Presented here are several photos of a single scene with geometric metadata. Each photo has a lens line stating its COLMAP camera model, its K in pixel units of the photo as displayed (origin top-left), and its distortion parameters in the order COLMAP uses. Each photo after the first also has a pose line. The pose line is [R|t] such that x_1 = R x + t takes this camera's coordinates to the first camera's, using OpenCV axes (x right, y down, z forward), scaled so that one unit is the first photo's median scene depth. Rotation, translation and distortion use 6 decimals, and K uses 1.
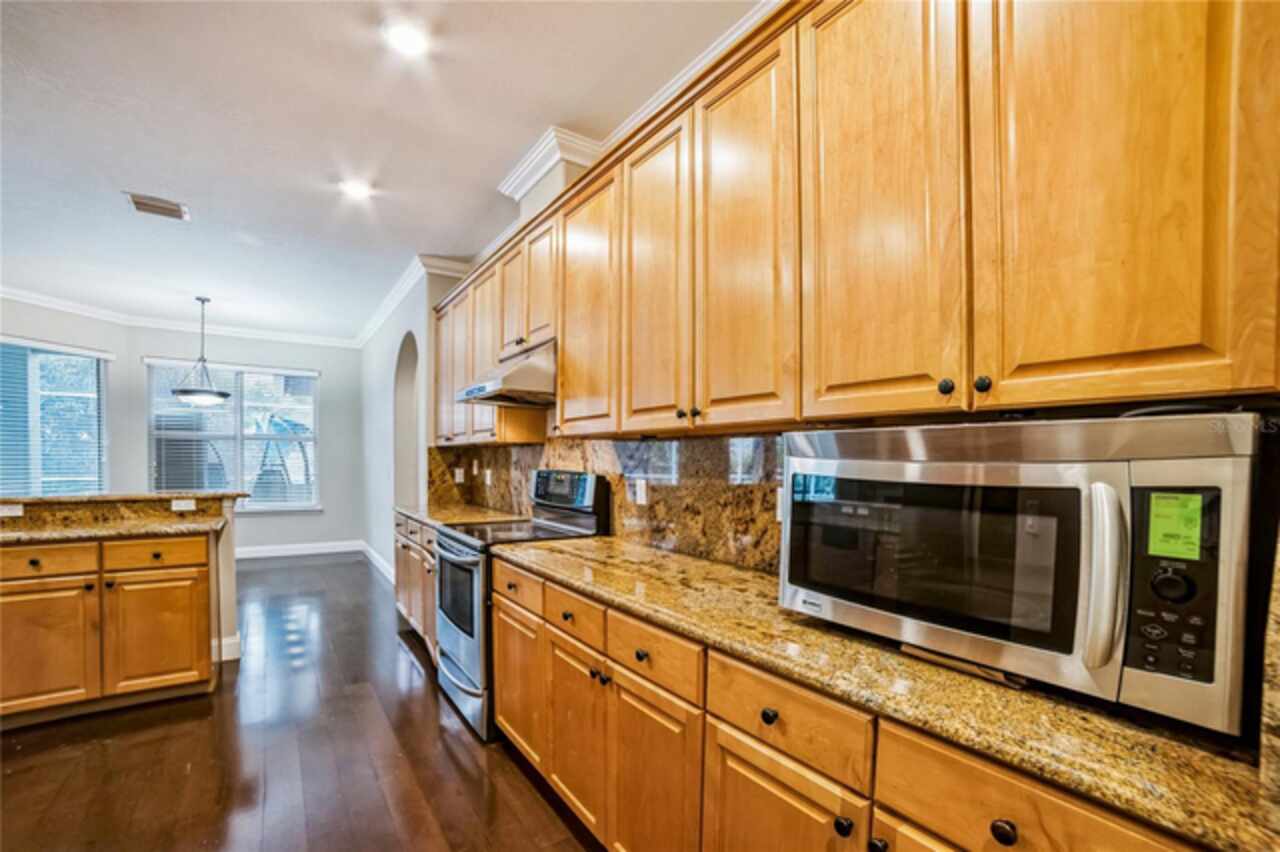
lens RADIAL K [[547.8, 0, 640.9], [0, 547.8, 432.4], [0, 0, 1]] dist [-0.087972, 0.030498]
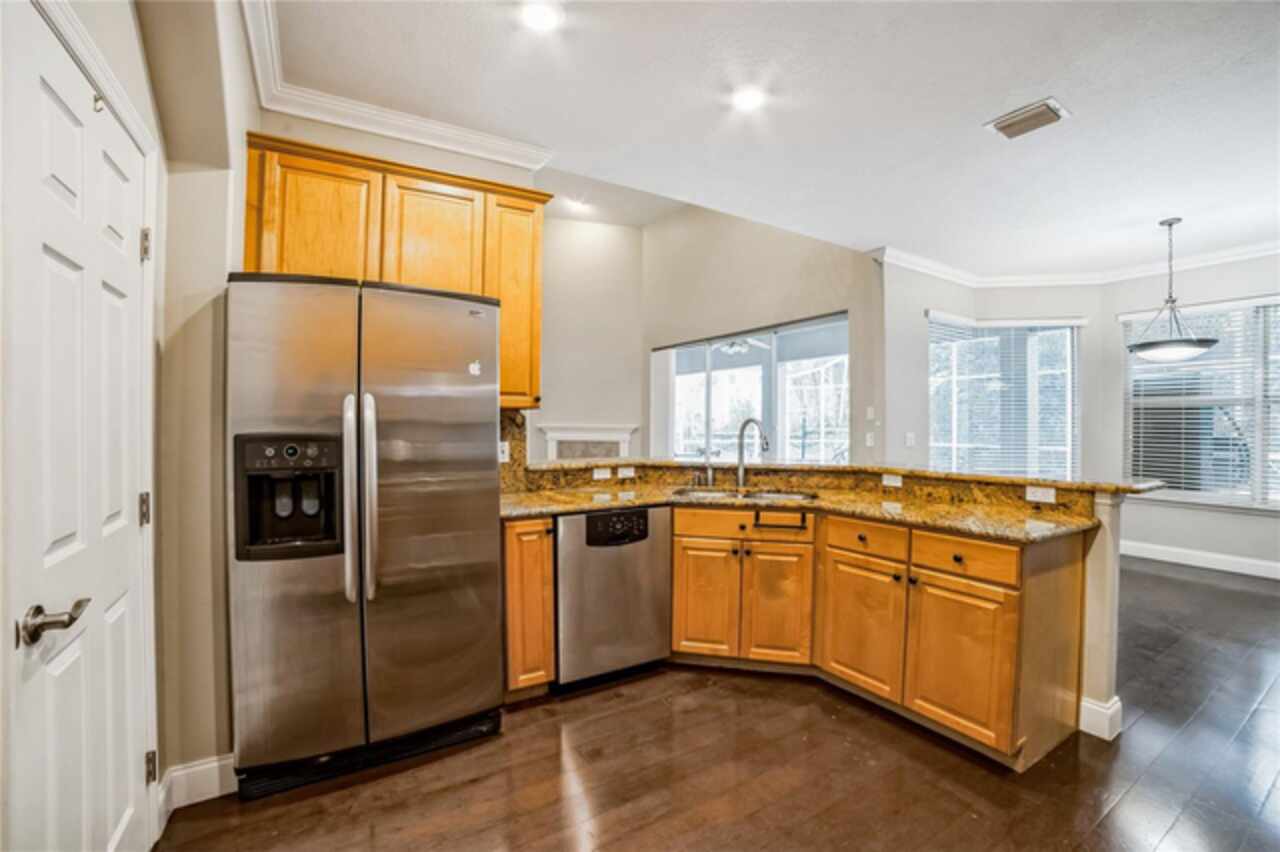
lens RADIAL K [[547.8, 0, 640.9], [0, 547.8, 432.4], [0, 0, 1]] dist [-0.087972, 0.030498]
pose [[-0.039593, 0.011325, -0.999152, -0.117155], [0.044008, 0.998985, 0.009580, 0.020153], [0.998246, -0.043591, -0.040051, 0.487597]]
